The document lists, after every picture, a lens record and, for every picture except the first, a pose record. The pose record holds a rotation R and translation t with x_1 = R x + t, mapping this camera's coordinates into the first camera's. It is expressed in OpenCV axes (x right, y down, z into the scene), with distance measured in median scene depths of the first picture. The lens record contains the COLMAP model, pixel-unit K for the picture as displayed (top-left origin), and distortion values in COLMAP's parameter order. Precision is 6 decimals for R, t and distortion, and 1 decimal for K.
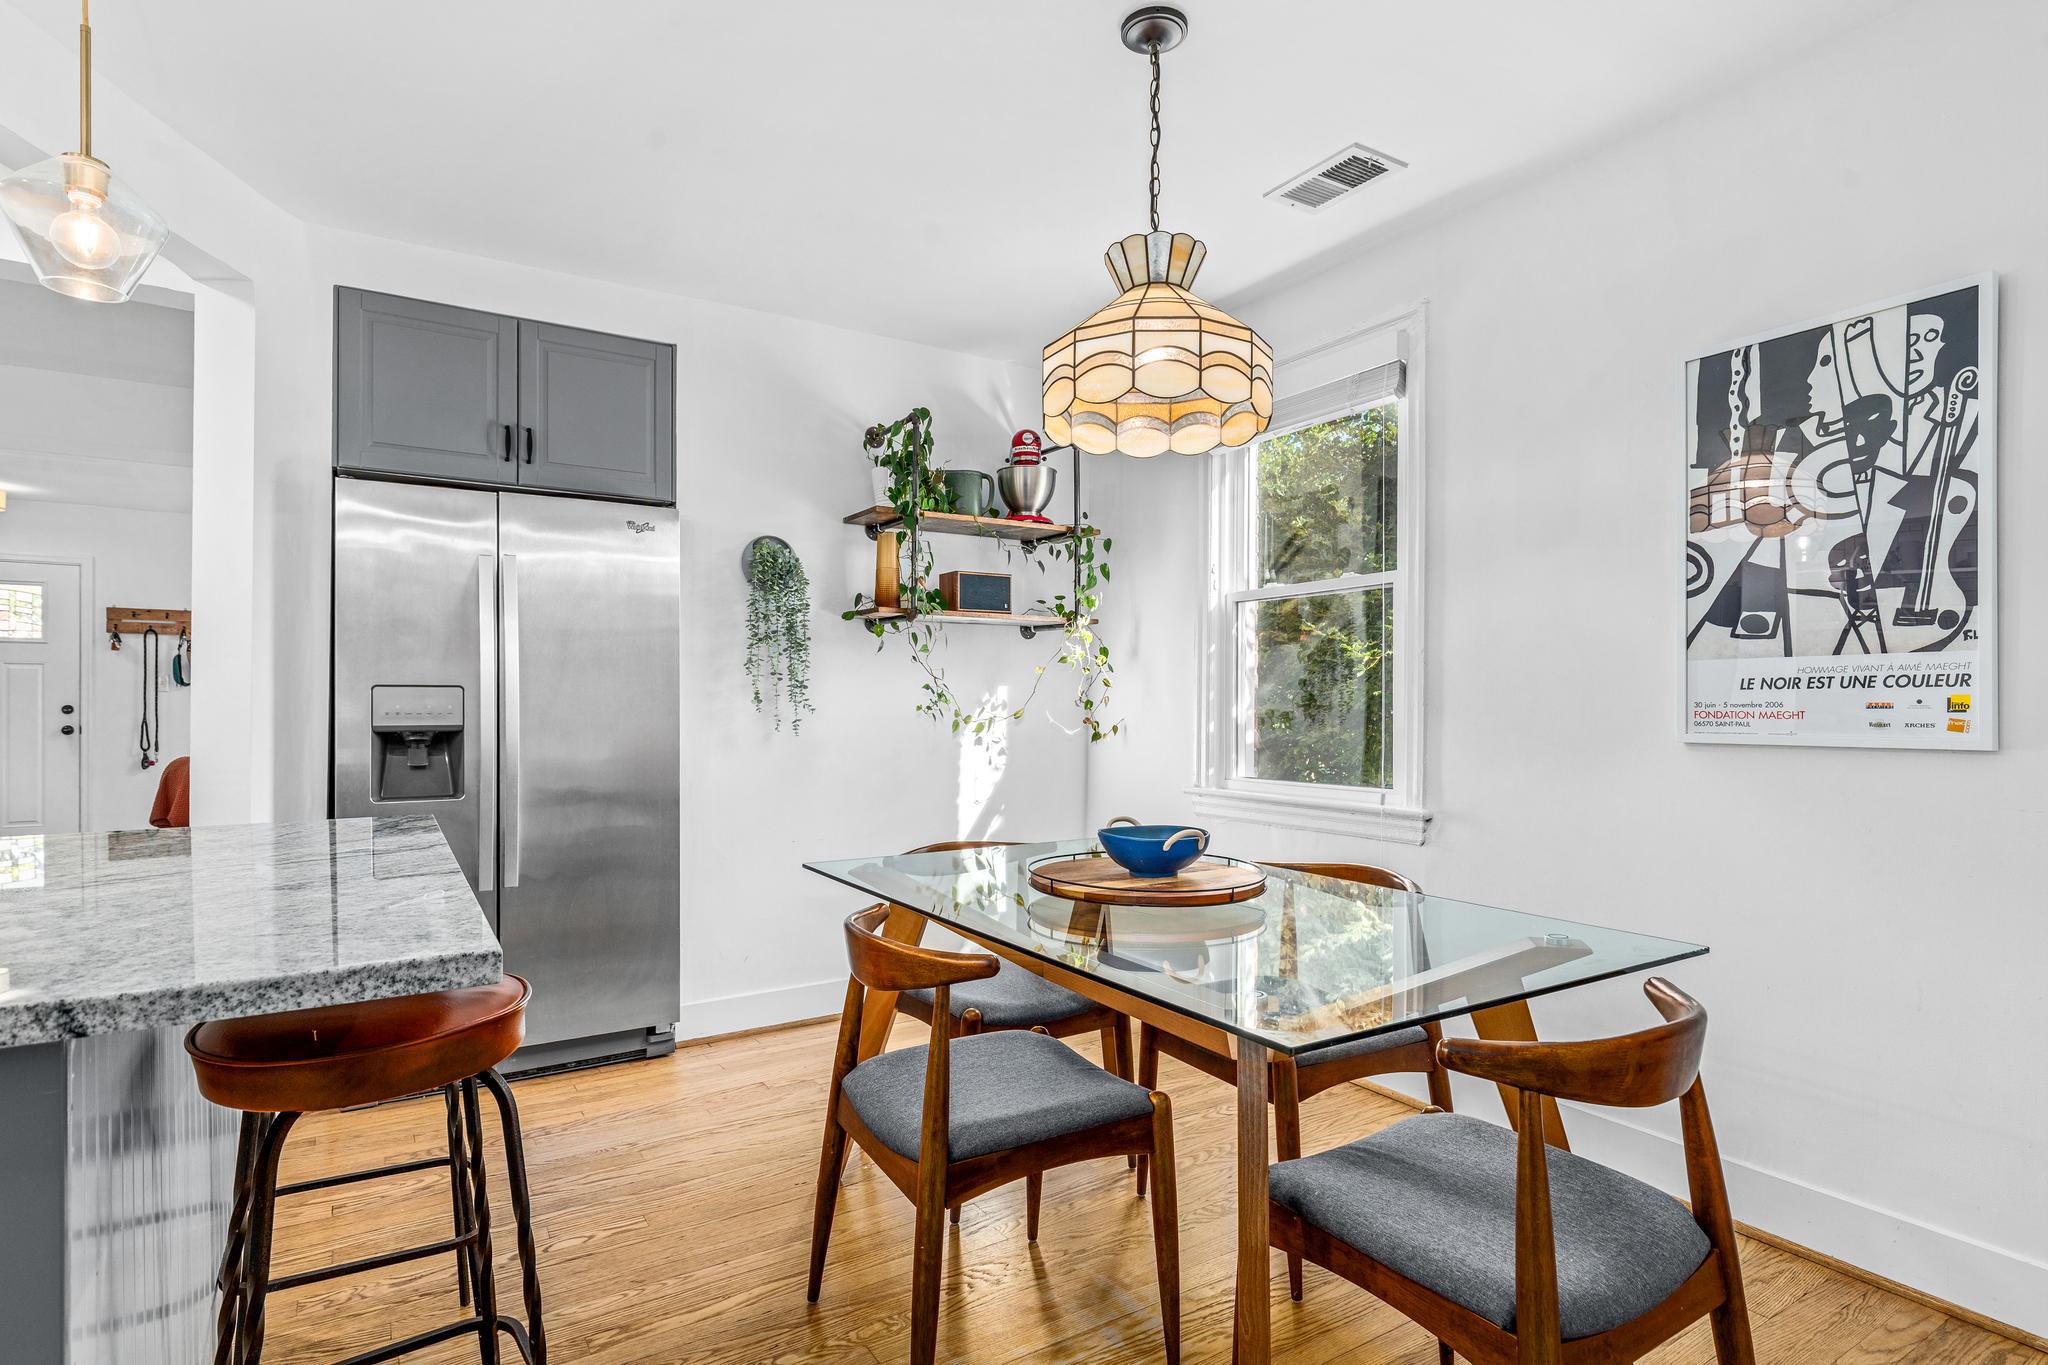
lens RADIAL K [[1036.6, 0, 1011.7], [0, 1036.6, 714.0], [0, 0, 1]] dist [0.000371, -0.000729]
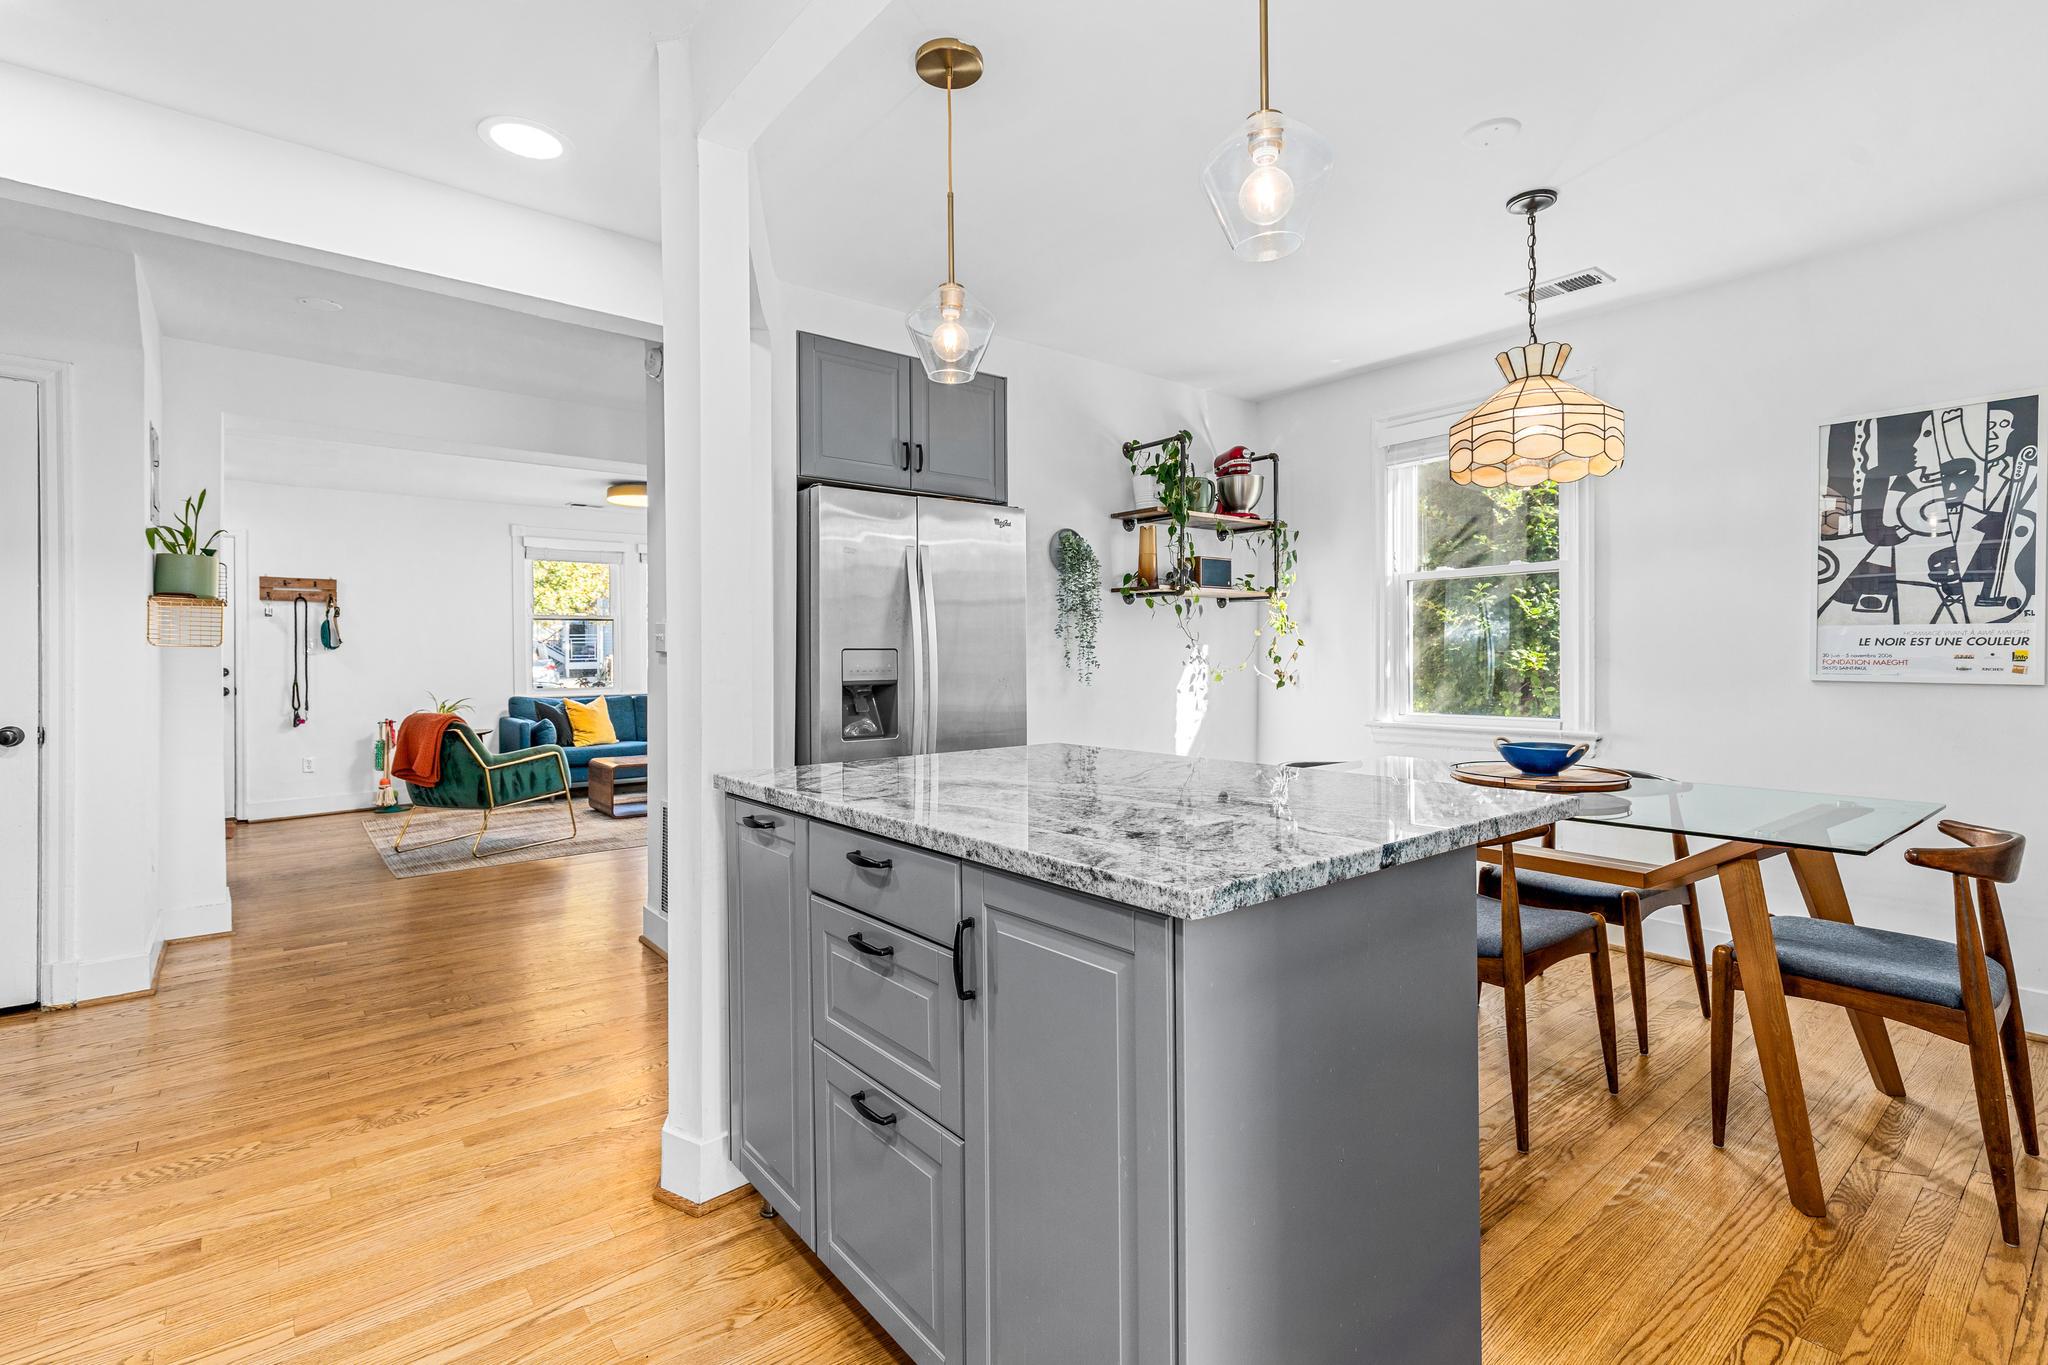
lens RADIAL K [[931.5, 0, 1050.2], [0, 931.5, 684.3], [0, 0, 1]] dist [0.007144, -0.010294]
pose [[0.992927, -0.012617, 0.118054, -0.650331], [0.010337, 0.999748, 0.019909, -0.008216], [-0.118276, -0.018548, 0.992808, -0.215926]]
